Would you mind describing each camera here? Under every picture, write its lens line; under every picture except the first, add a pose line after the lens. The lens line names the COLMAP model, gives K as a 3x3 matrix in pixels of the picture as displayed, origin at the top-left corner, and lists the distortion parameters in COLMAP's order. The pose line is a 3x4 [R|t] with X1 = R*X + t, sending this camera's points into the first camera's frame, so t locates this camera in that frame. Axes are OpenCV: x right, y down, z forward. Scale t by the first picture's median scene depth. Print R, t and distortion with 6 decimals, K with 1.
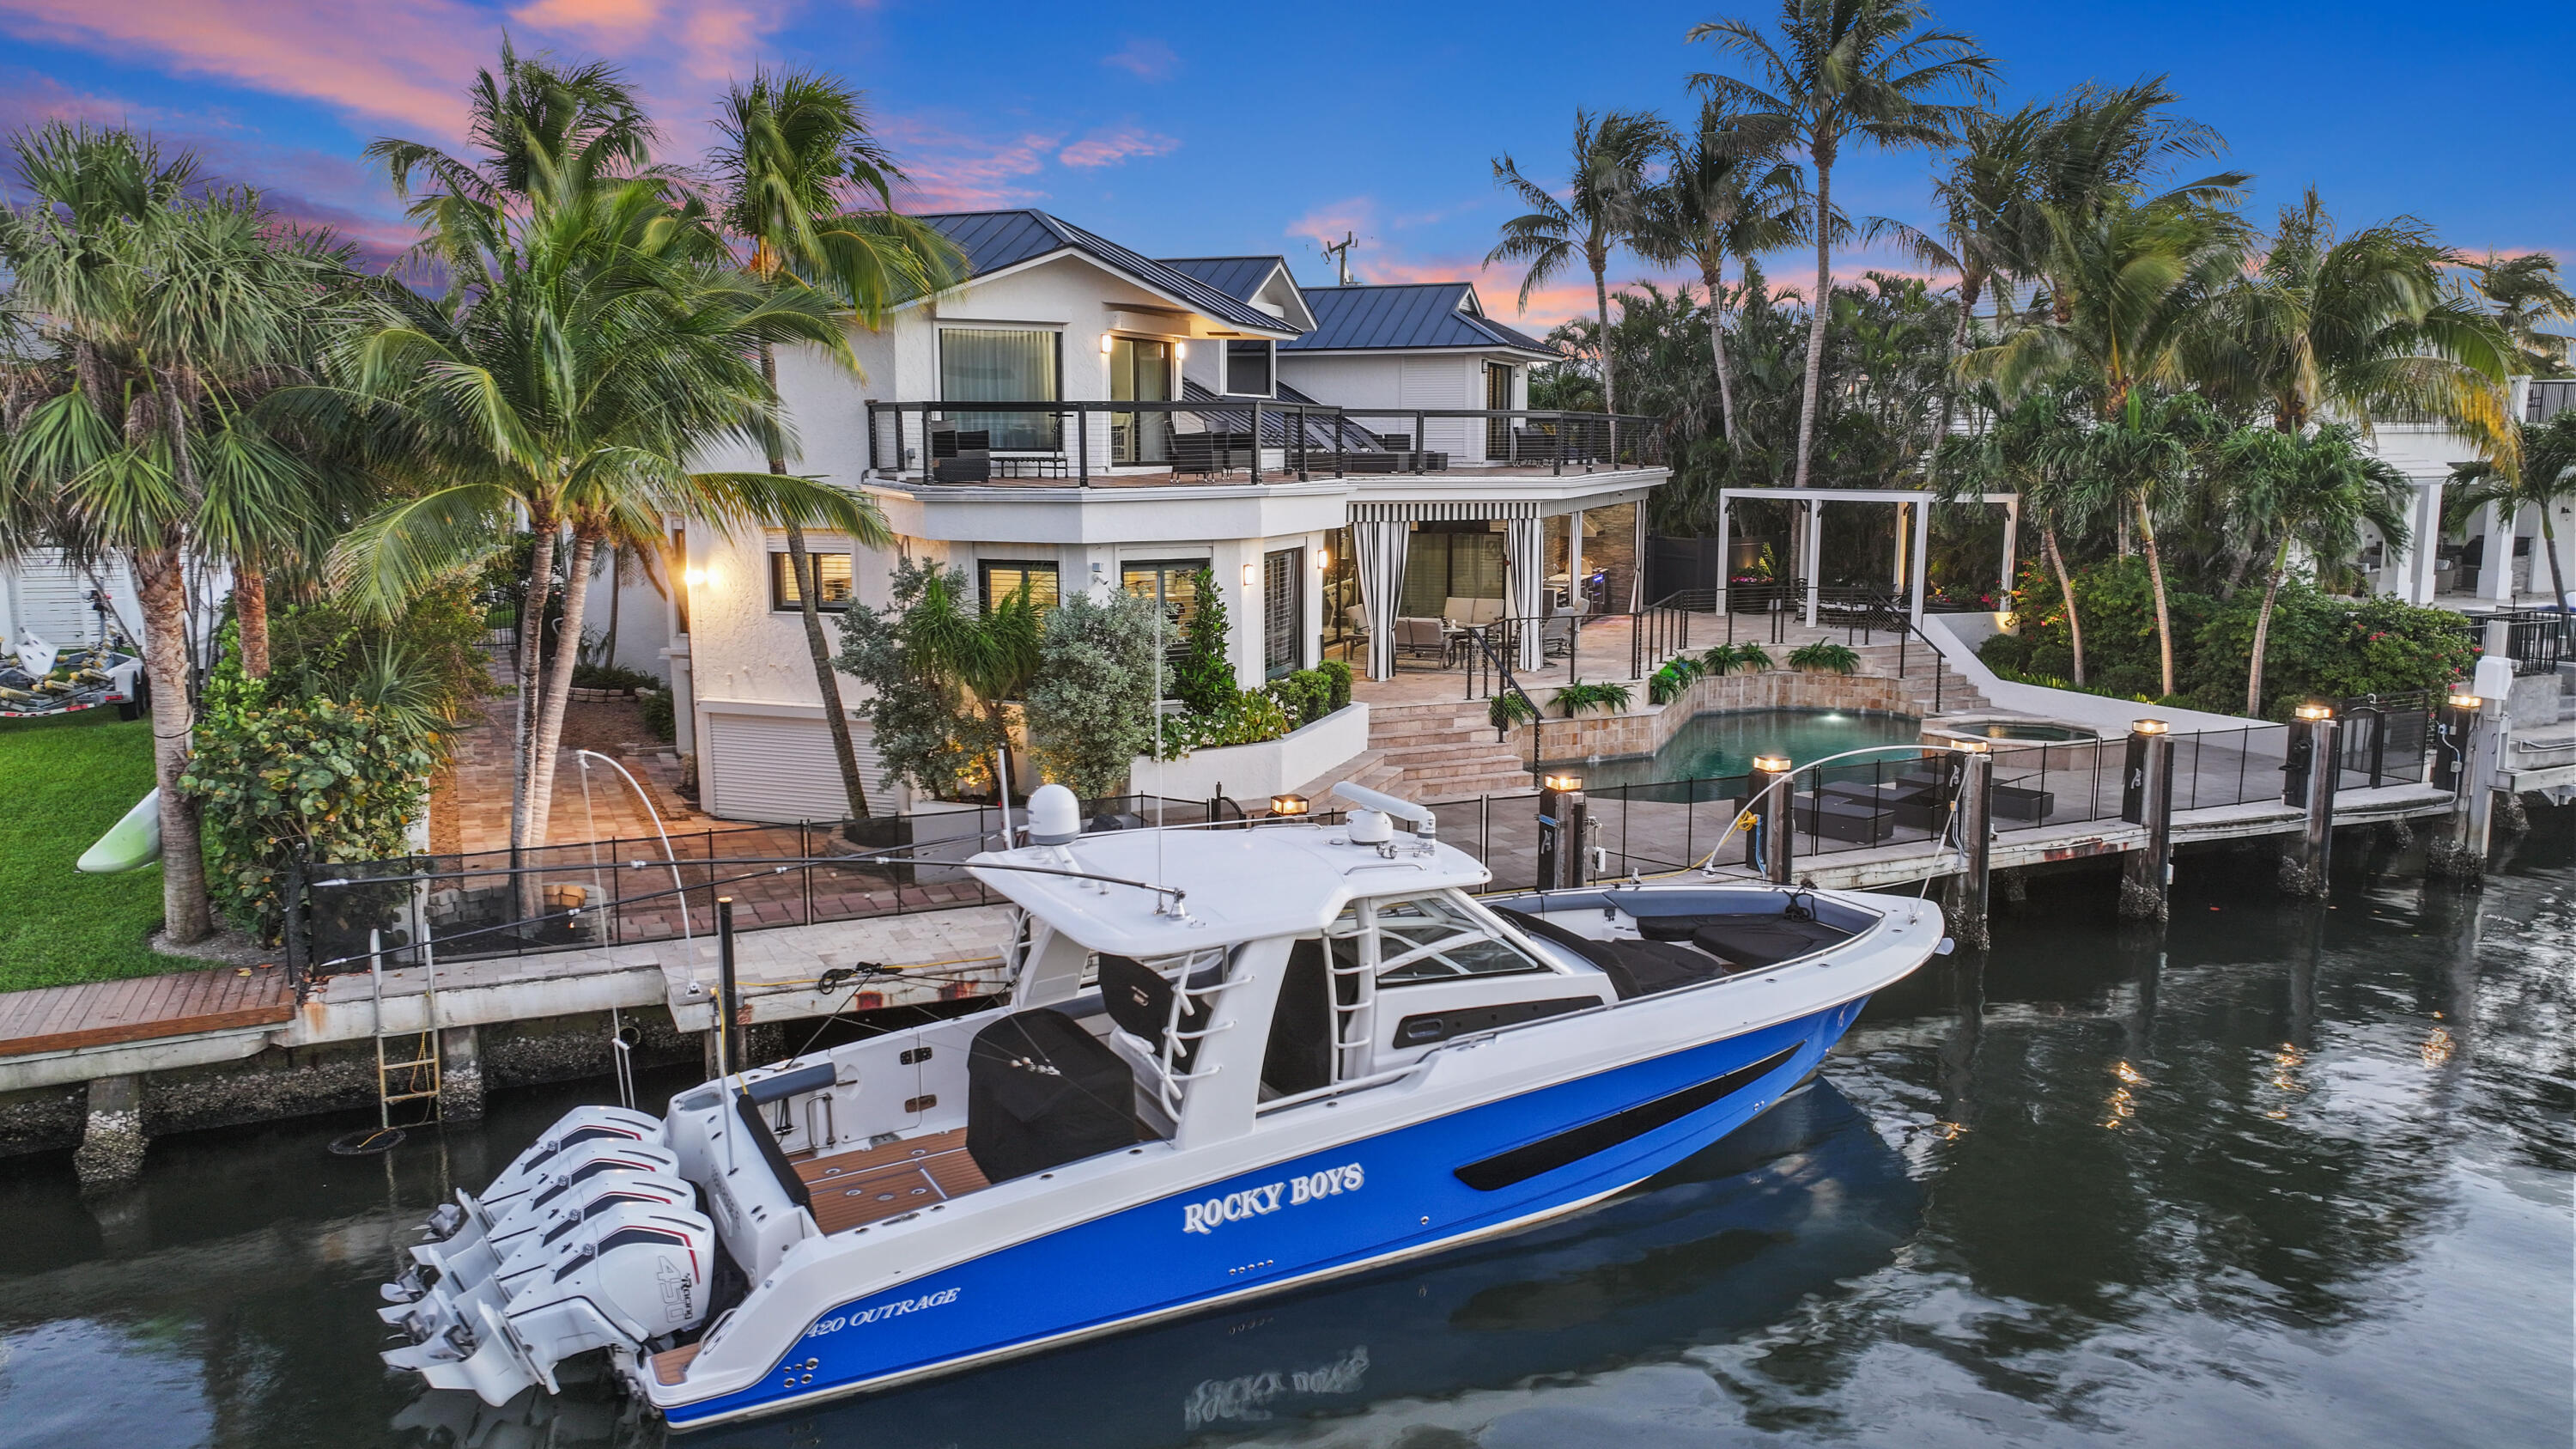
lens RADIAL K [[1865.9, 0, 1355.9], [0, 1865.9, 677.9], [0, 0, 1]] dist [0.069038, 0.000554]
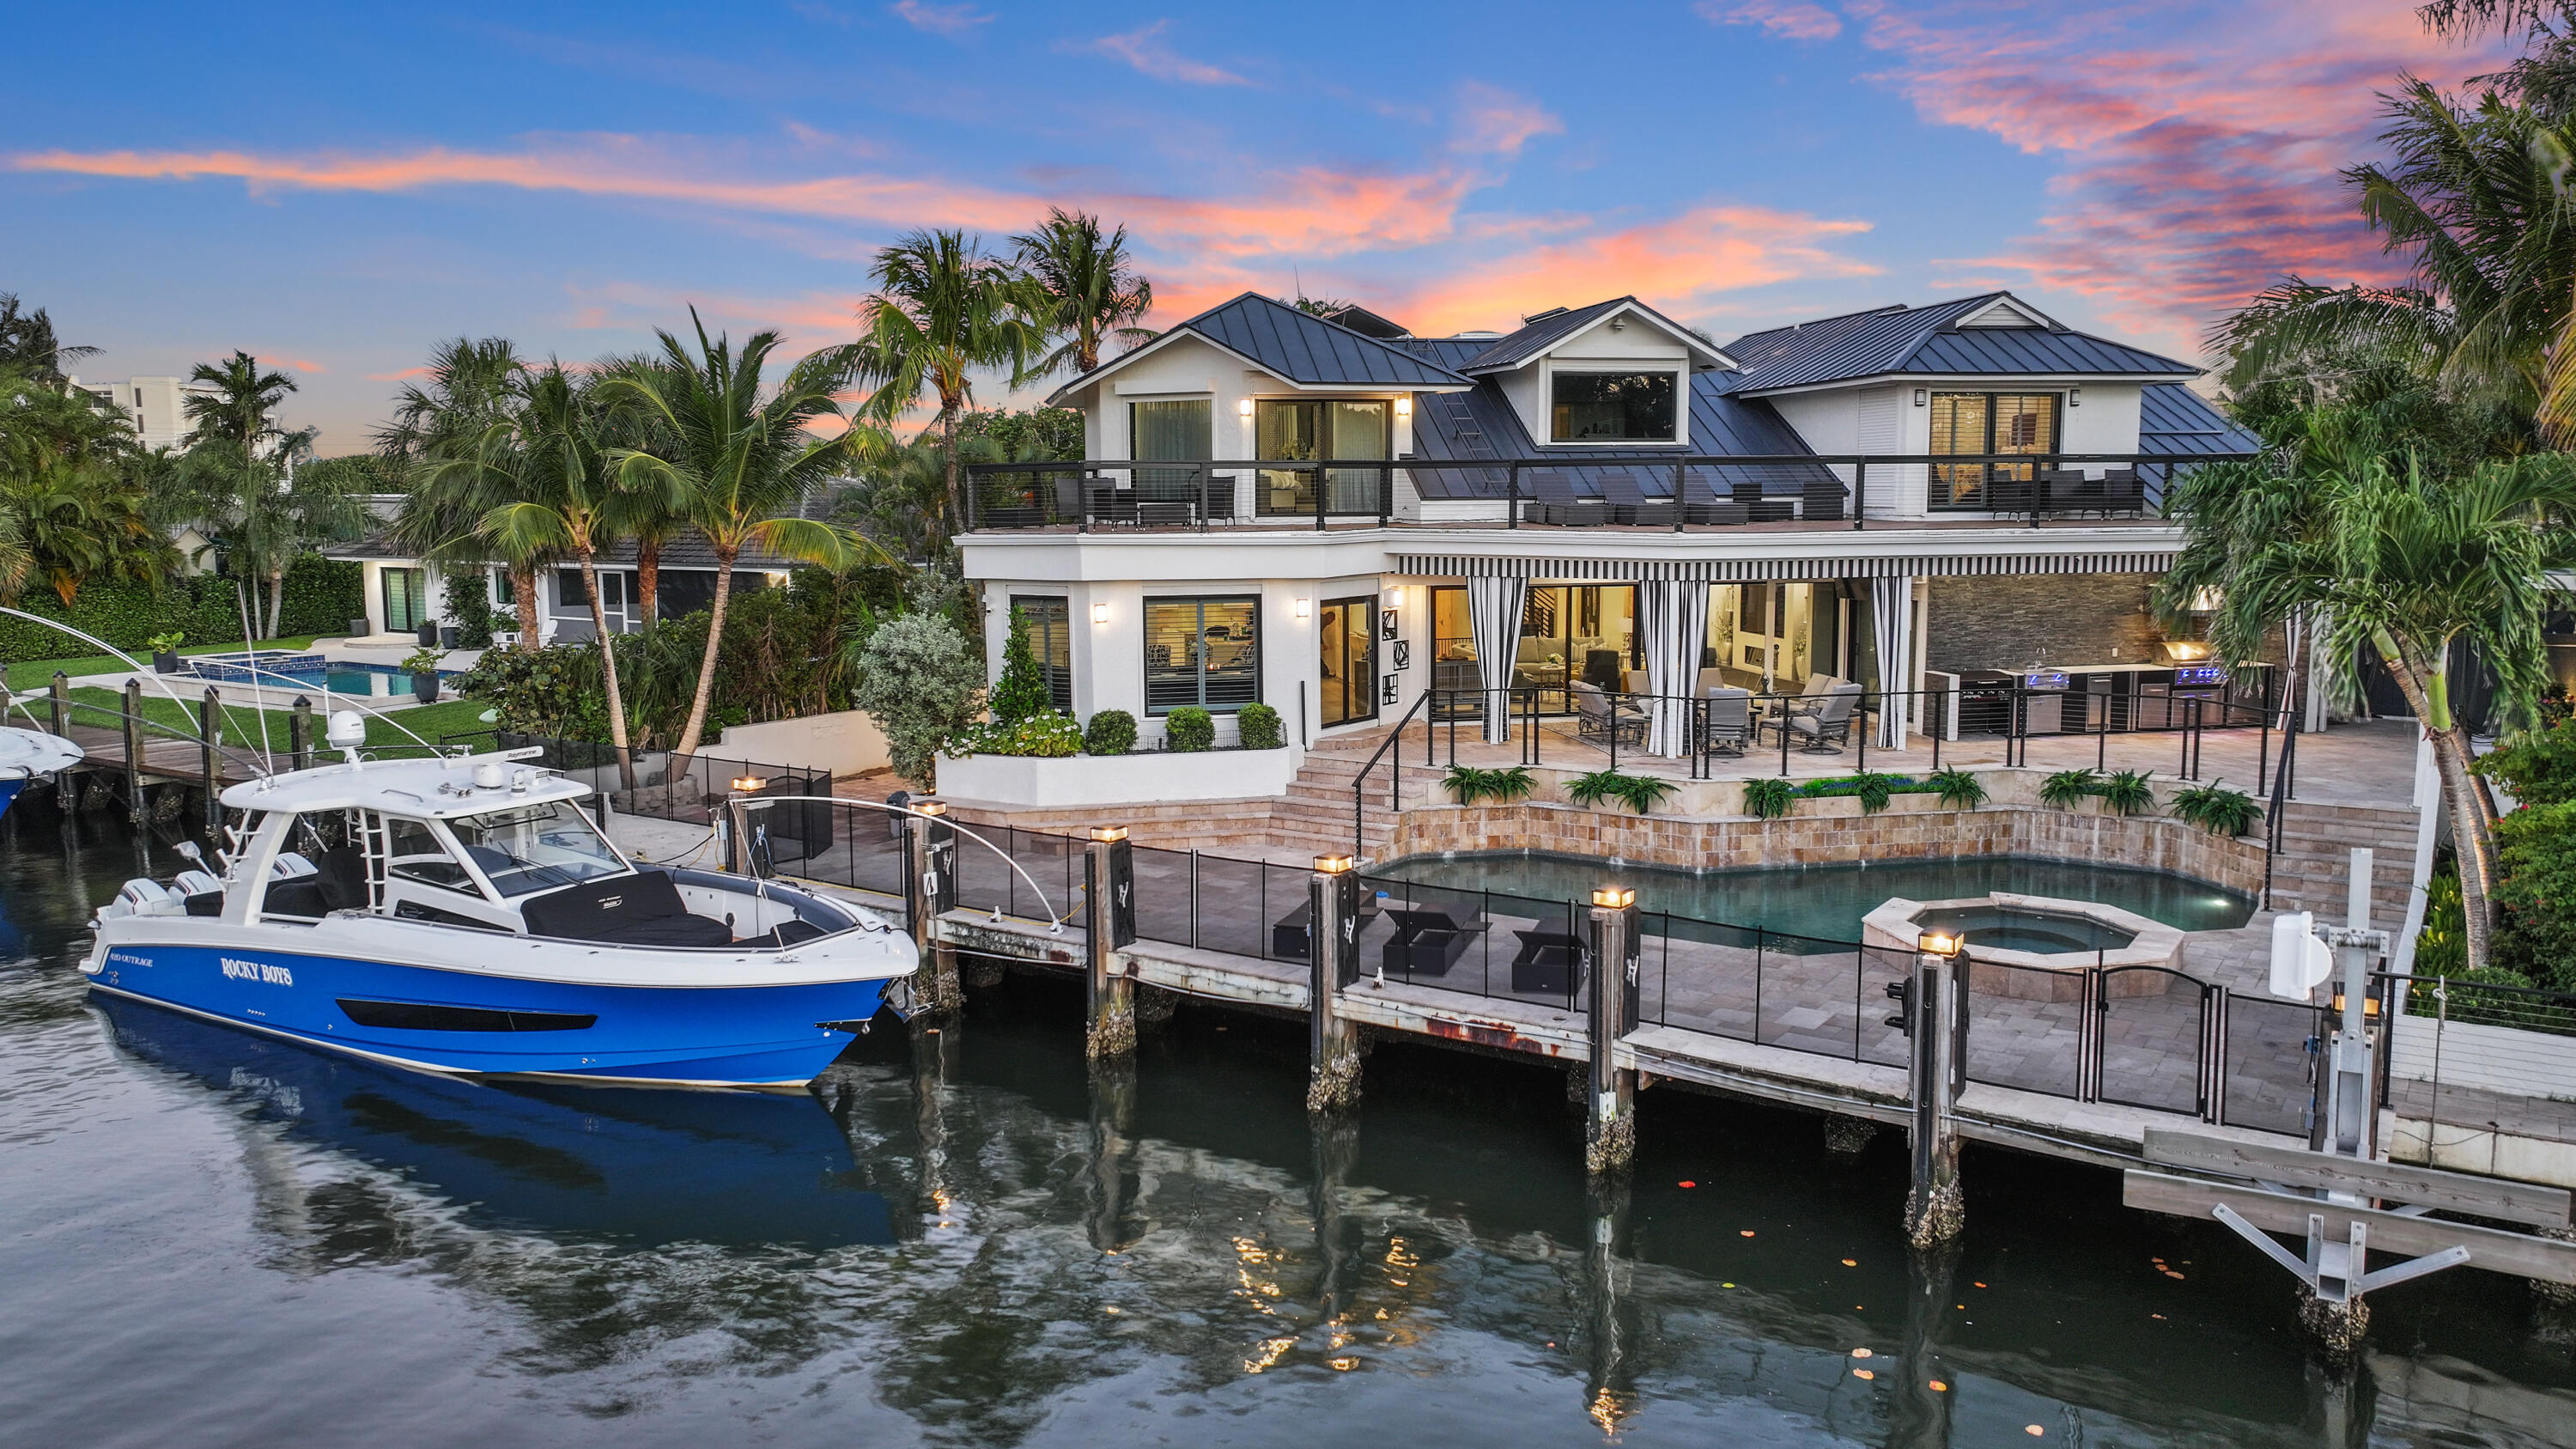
lens RADIAL K [[1805.7, 0, 1249.0], [0, 1805.7, 718.9], [0, 0, 1]] dist [-0.139243, 0.353907]
pose [[0.473776, 0.101625, -0.874762, 0.929959], [-0.104836, 0.992764, 0.058555, -0.063394], [0.874383, 0.063964, 0.481002, 0.555040]]
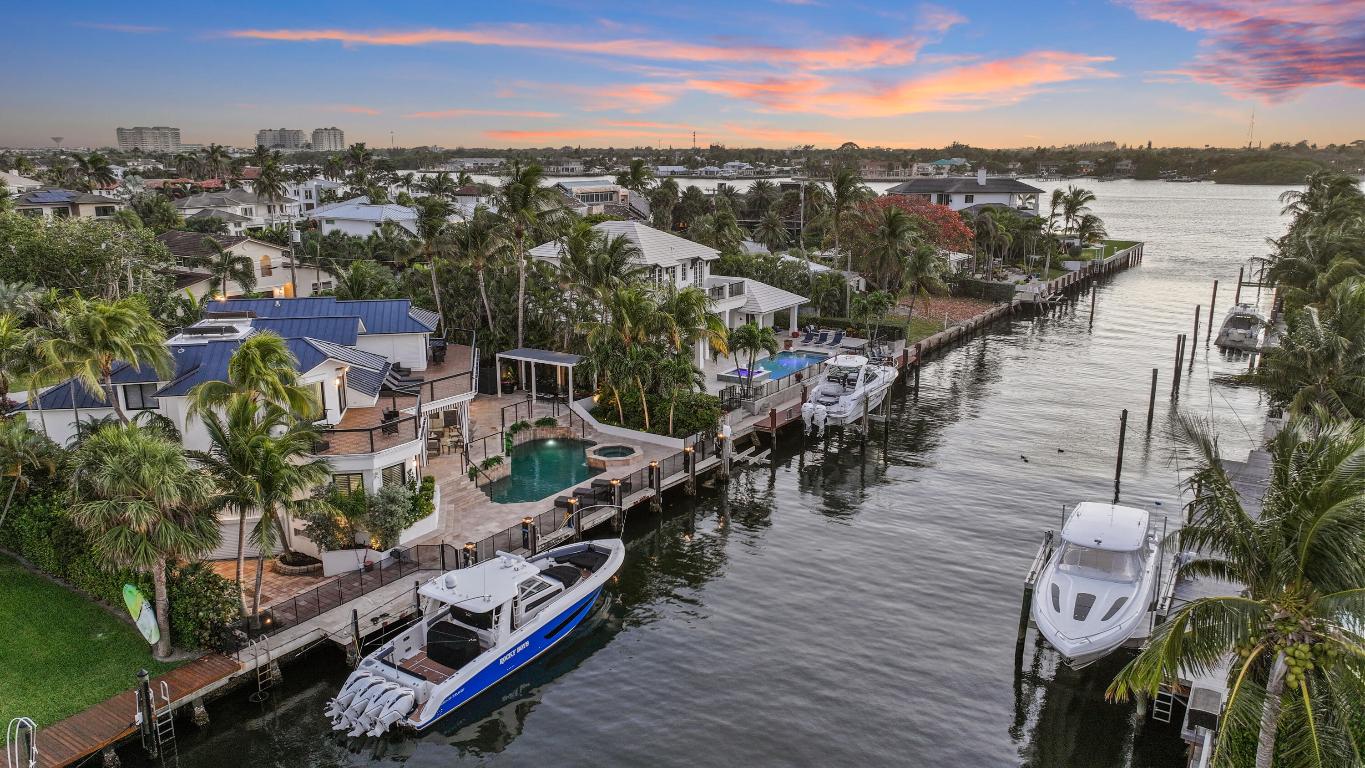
lens RADIAL K [[943.0, 0, 682.5], [0, 943.0, 384.0], [0, 0, 1]] dist [-0.004201, -0.000621]
pose [[0.879043, -0.128166, 0.459191, -0.371588], [0.080560, 0.989268, 0.121899, -0.353046], [-0.469886, -0.070162, 0.879934, -0.671189]]
